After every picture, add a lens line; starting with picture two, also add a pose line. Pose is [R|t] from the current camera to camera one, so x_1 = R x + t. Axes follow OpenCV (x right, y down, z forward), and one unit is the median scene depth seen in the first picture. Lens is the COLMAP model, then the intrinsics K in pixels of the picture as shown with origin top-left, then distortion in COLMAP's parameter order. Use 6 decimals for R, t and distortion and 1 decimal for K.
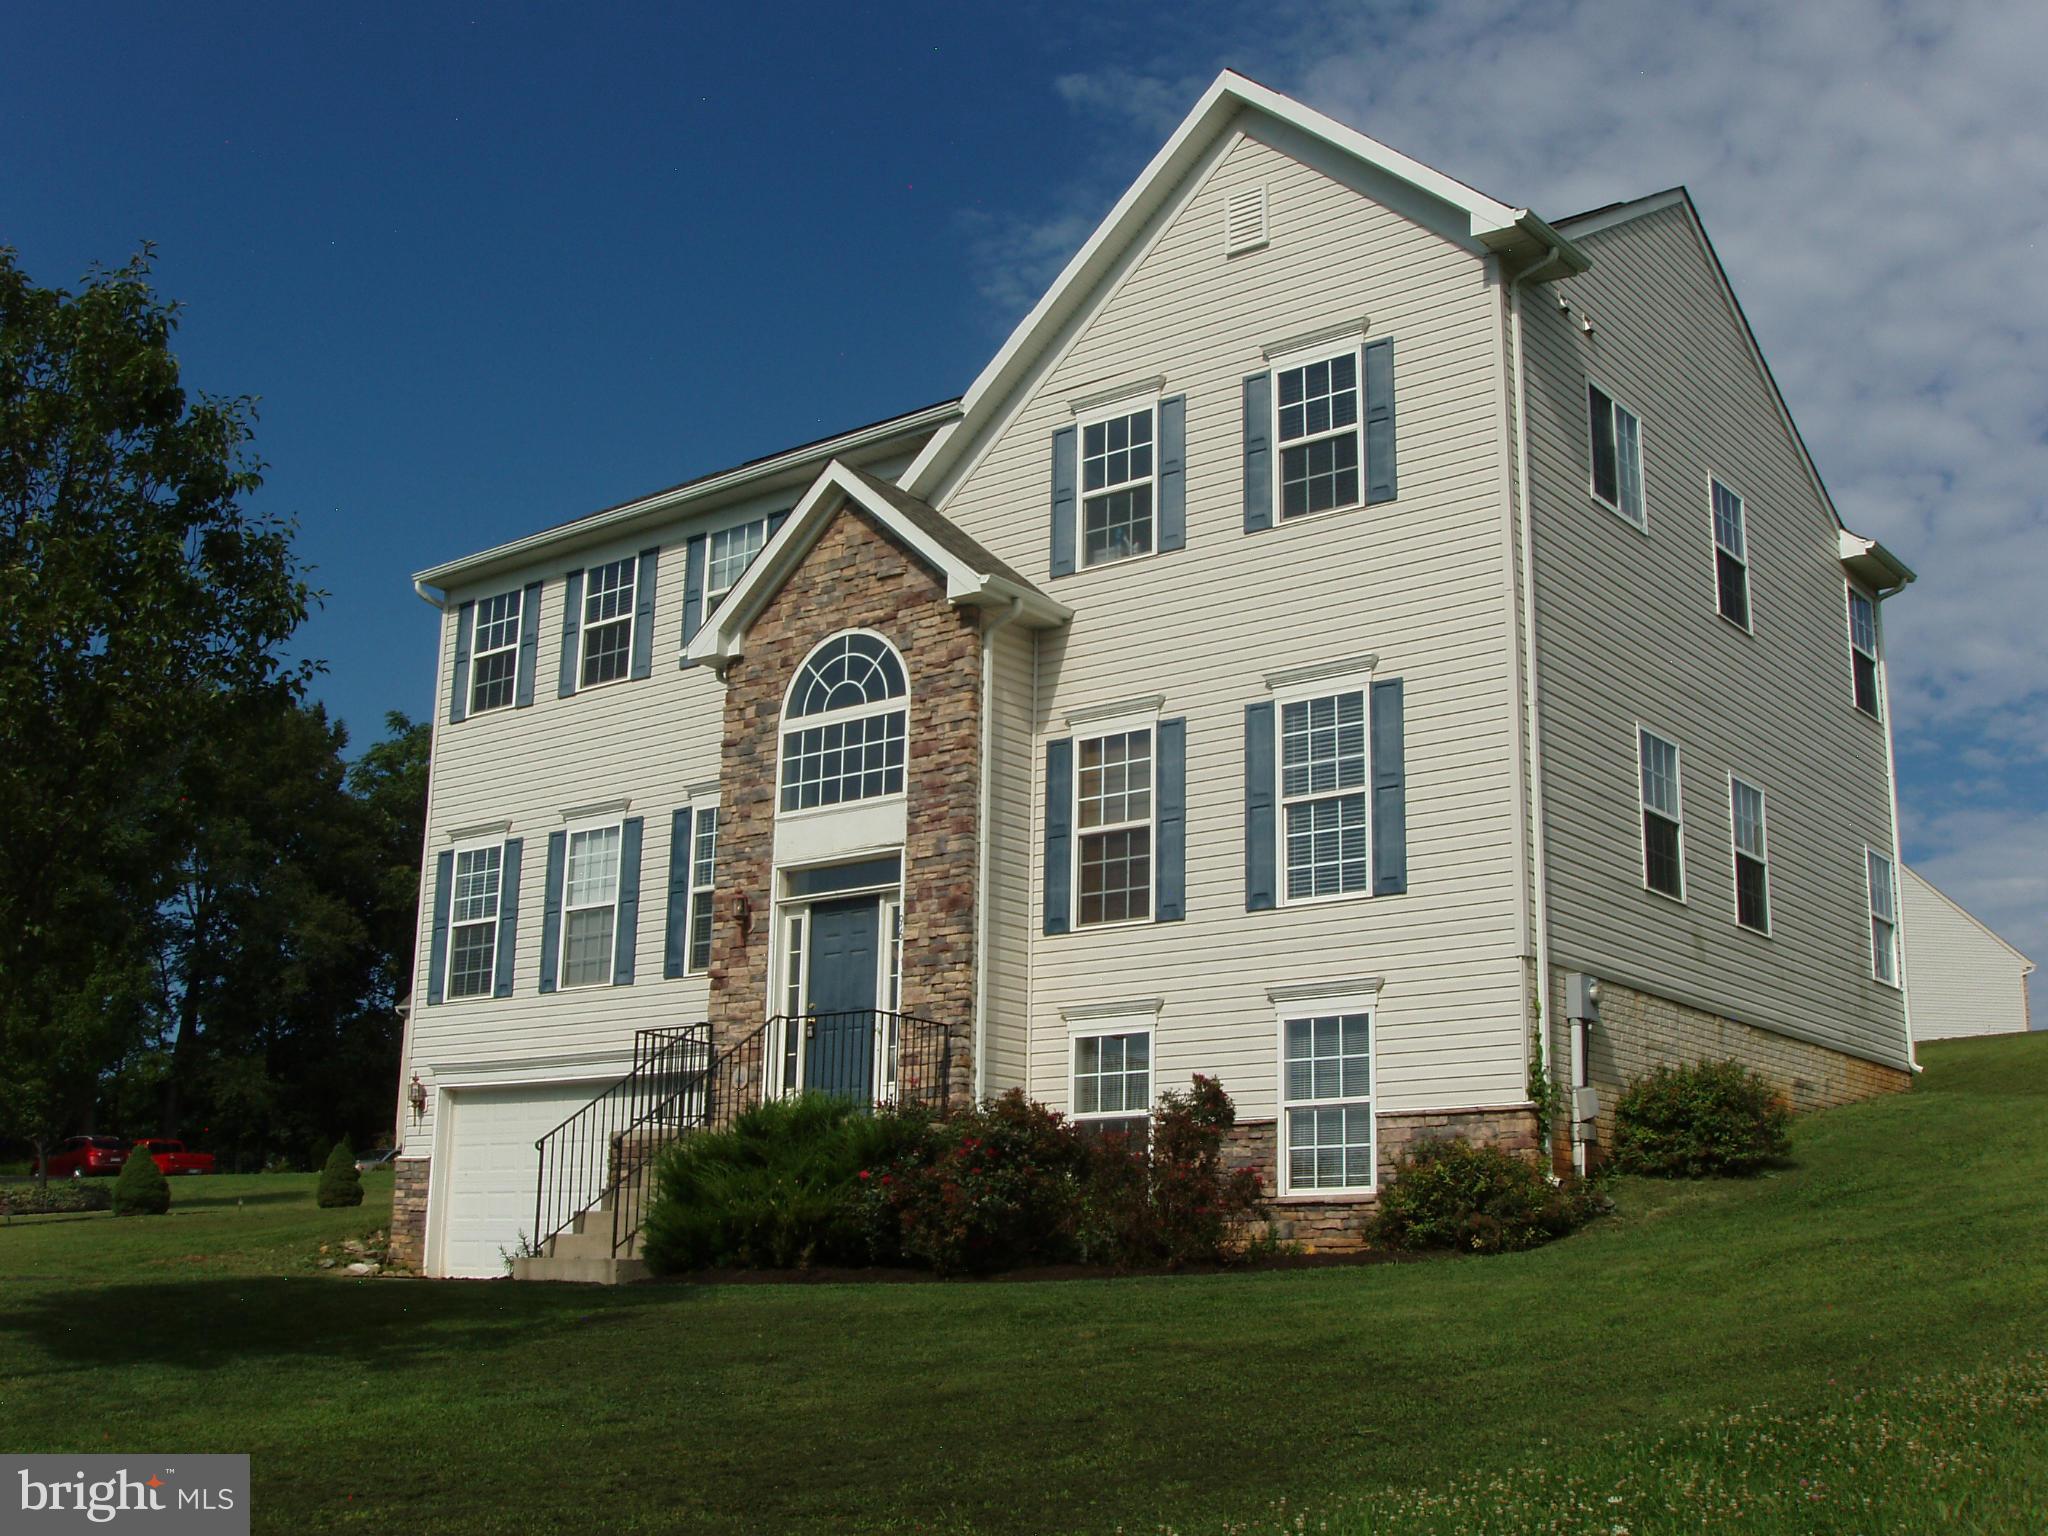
lens RADIAL K [[2326.2, 0, 1023.6], [0, 2326.2, 765.2], [0, 0, 1]] dist [-0.114519, 0.000000]
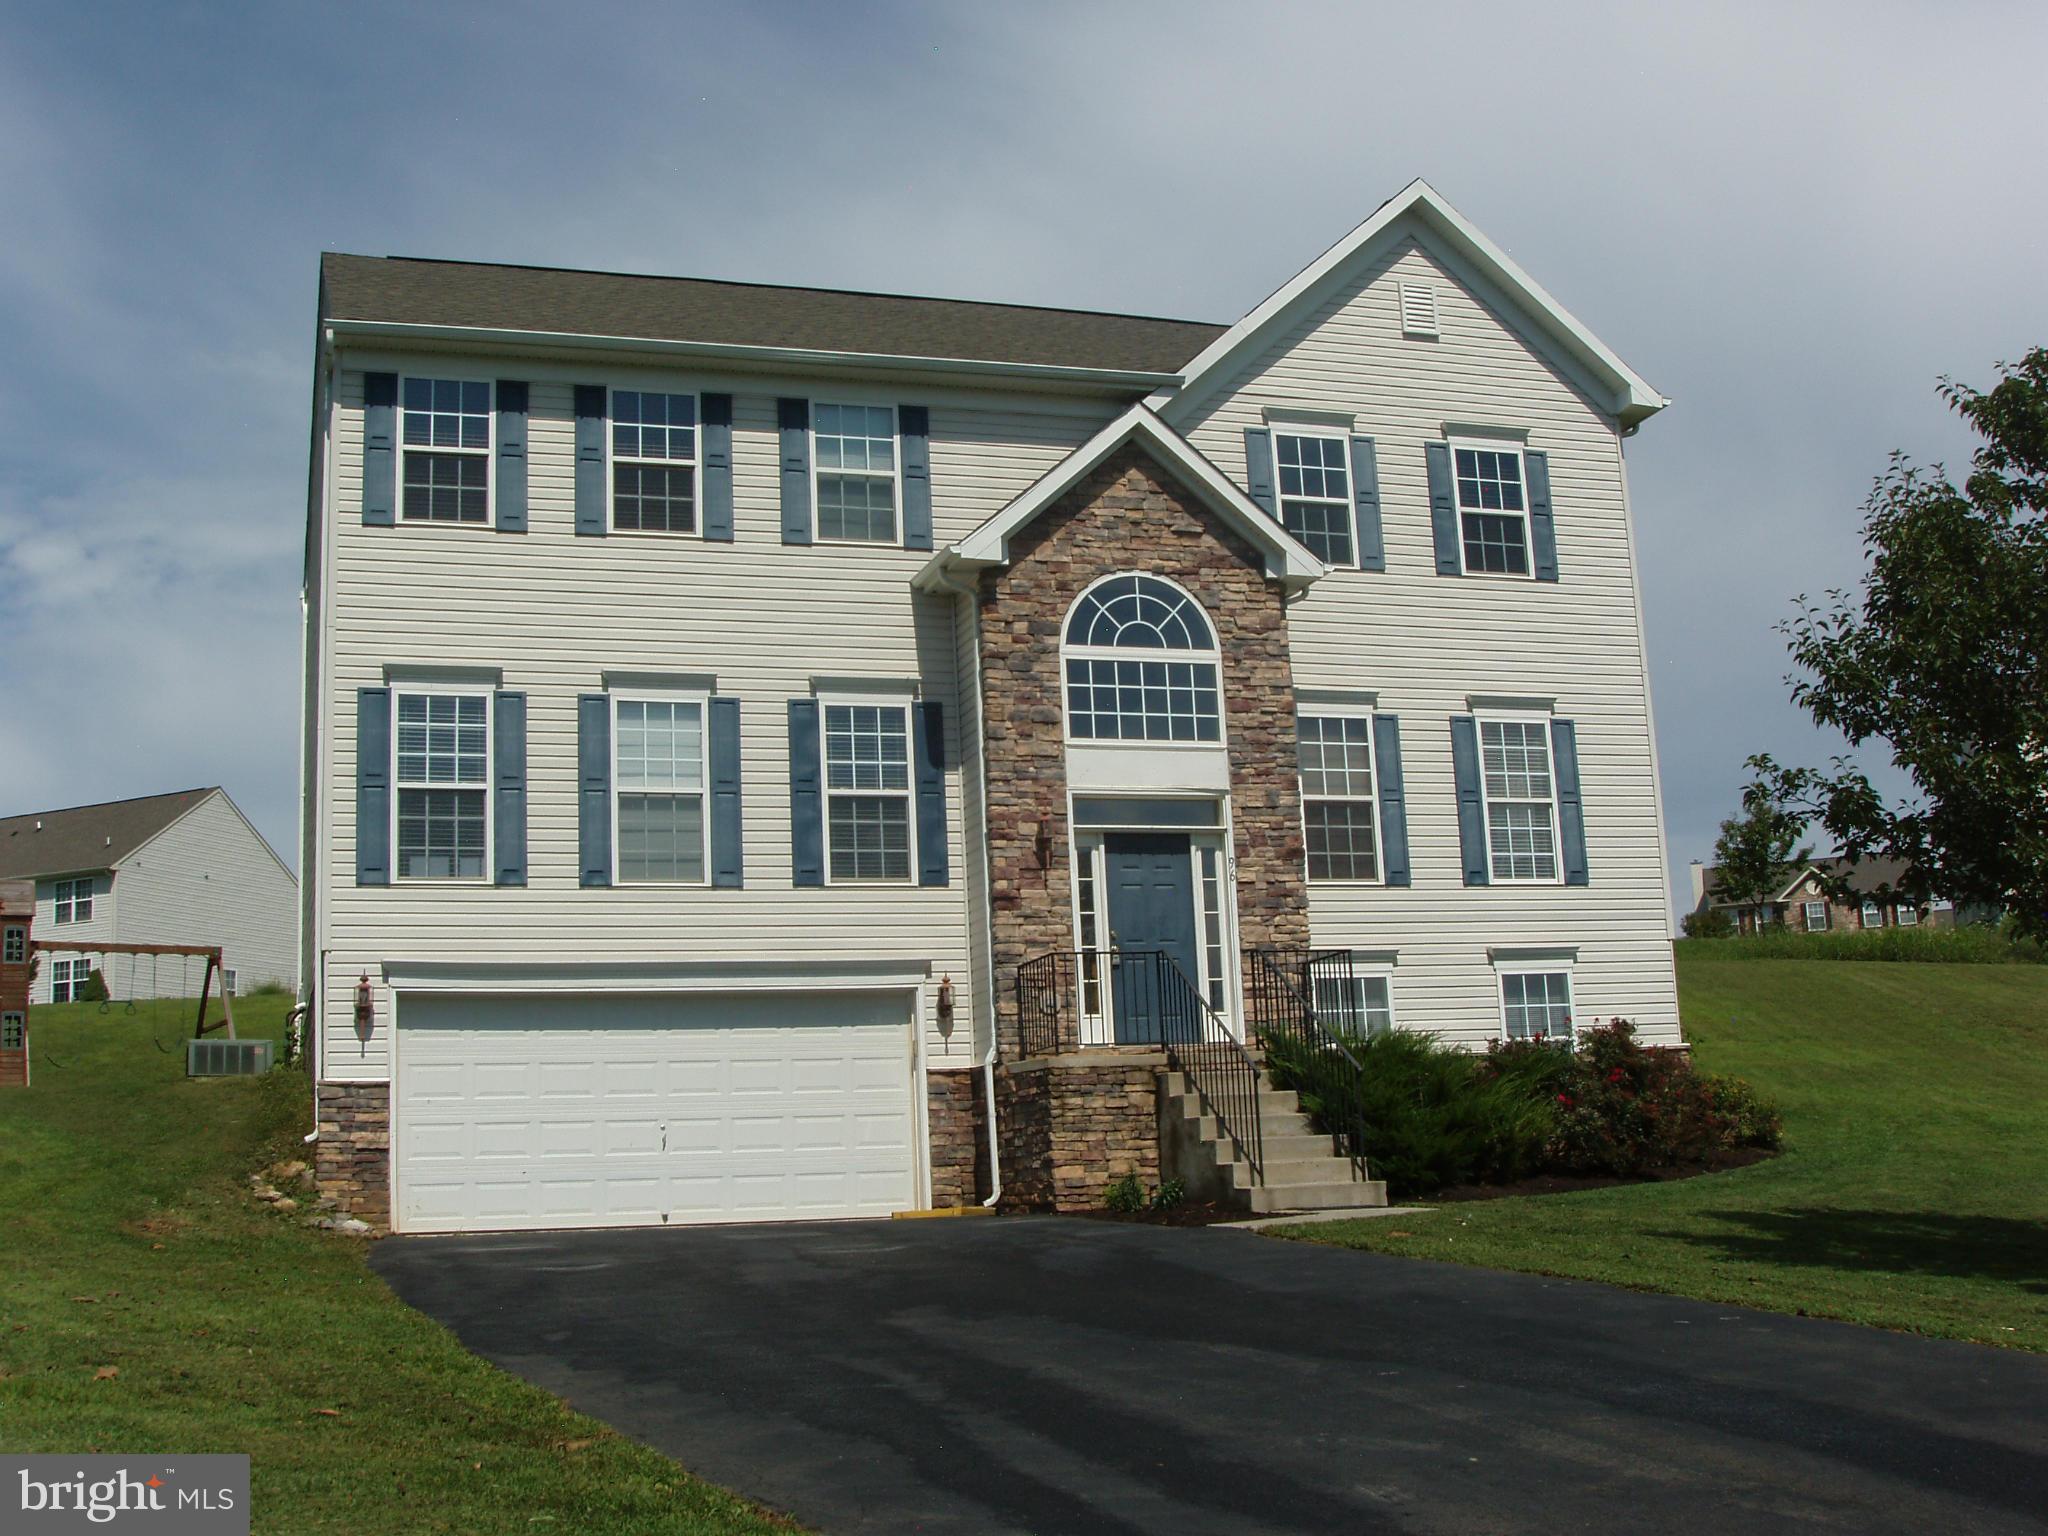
lens RADIAL K [[2326.2, 0, 1023.9], [0, 2326.2, 771.1], [0, 0, 1]] dist [-0.114519, 0.000000]
pose [[0.529699, 0.116158, 0.840194, -0.968026], [-0.145476, 0.988341, -0.044925, 0.083621], [-0.835617, -0.098432, 0.540421, 0.483999]]
